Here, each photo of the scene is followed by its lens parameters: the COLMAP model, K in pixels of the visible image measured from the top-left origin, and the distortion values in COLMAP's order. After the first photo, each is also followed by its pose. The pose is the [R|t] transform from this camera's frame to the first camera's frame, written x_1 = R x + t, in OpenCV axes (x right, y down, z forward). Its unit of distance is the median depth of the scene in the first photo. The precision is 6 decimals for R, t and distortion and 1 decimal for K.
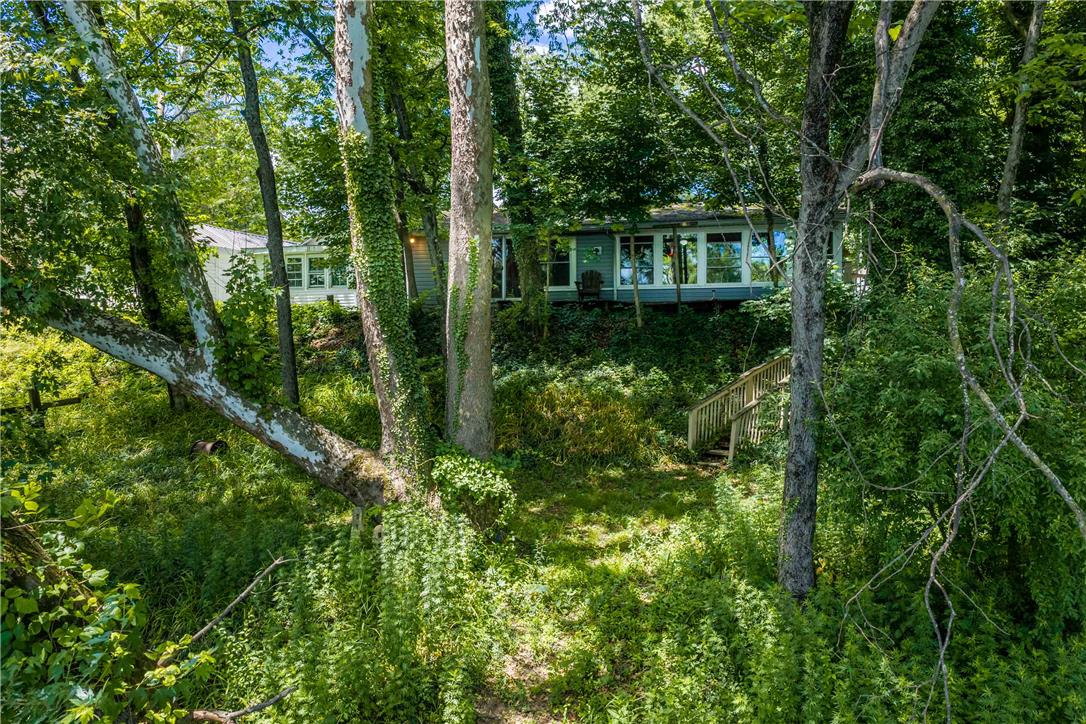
lens RADIAL K [[904.9, 0, 543.9], [0, 904.9, 360.3], [0, 0, 1]] dist [0.007155, -0.003084]
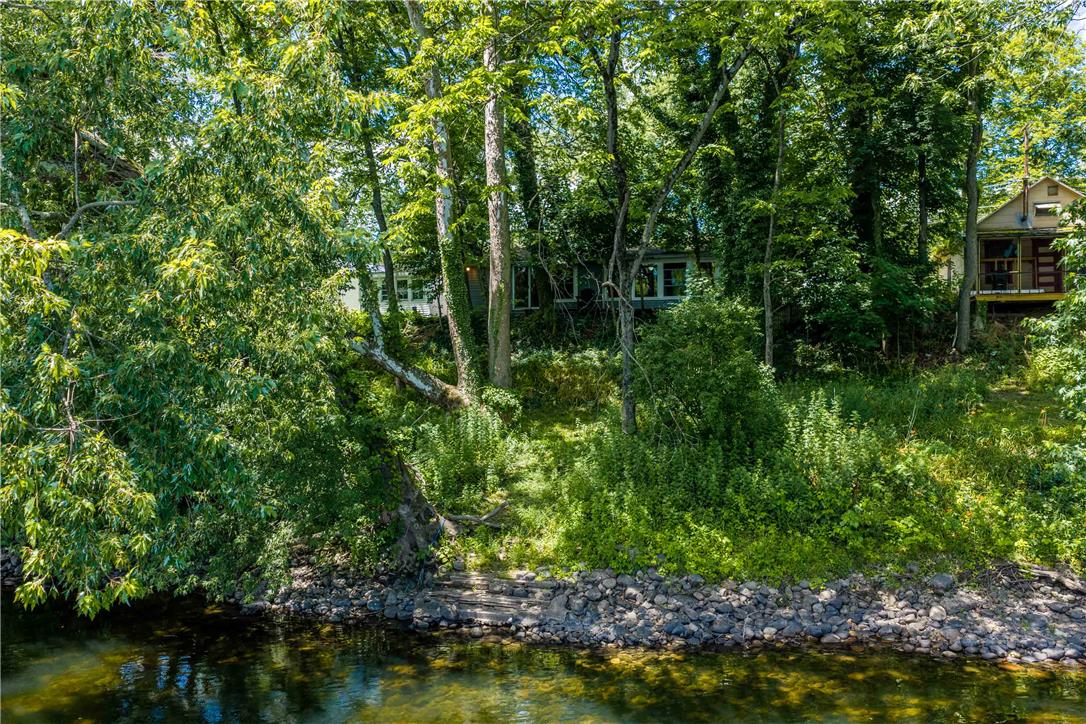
lens RADIAL K [[904.9, 0, 541.6], [0, 904.9, 362.5], [0, 0, 1]] dist [0.007155, -0.003084]
pose [[0.998337, -0.005672, -0.057371, 0.137146], [0.005911, 0.999975, 0.003998, 0.037673], [0.057347, -0.004330, 0.998345, -1.104329]]
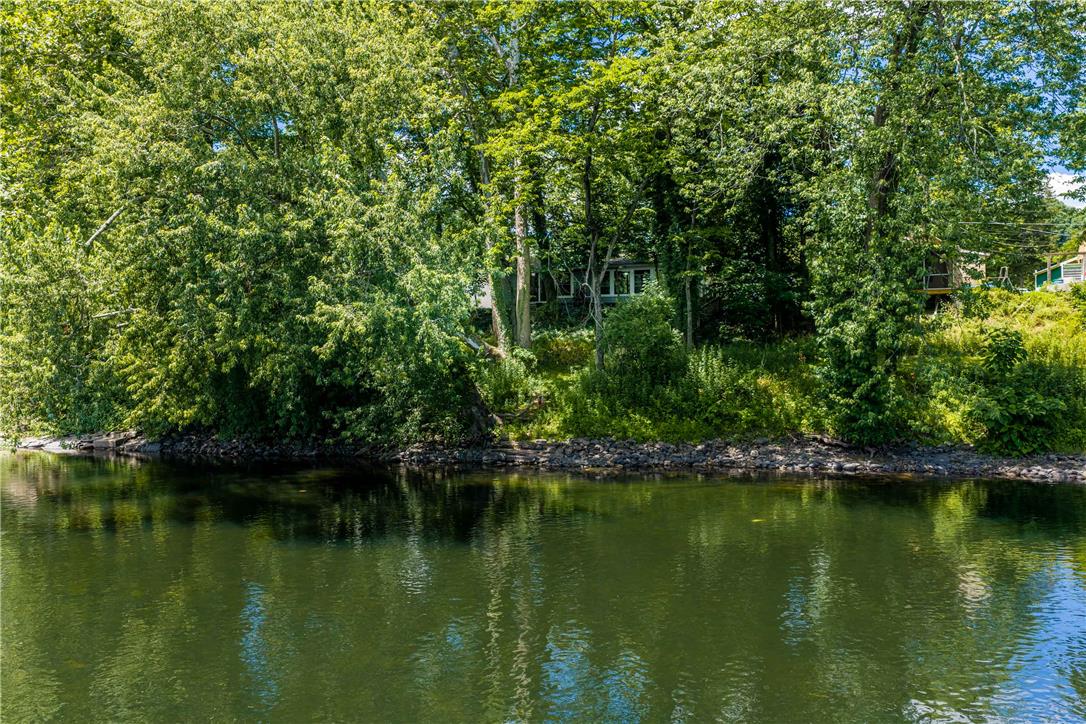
lens RADIAL K [[904.9, 0, 543.0], [0, 904.9, 361.4], [0, 0, 1]] dist [0.007155, -0.003084]
pose [[0.998112, -0.008073, -0.060881, 0.202131], [0.008129, 0.999967, 0.000680, 0.153562], [0.060874, -0.001173, 0.998145, -2.454917]]
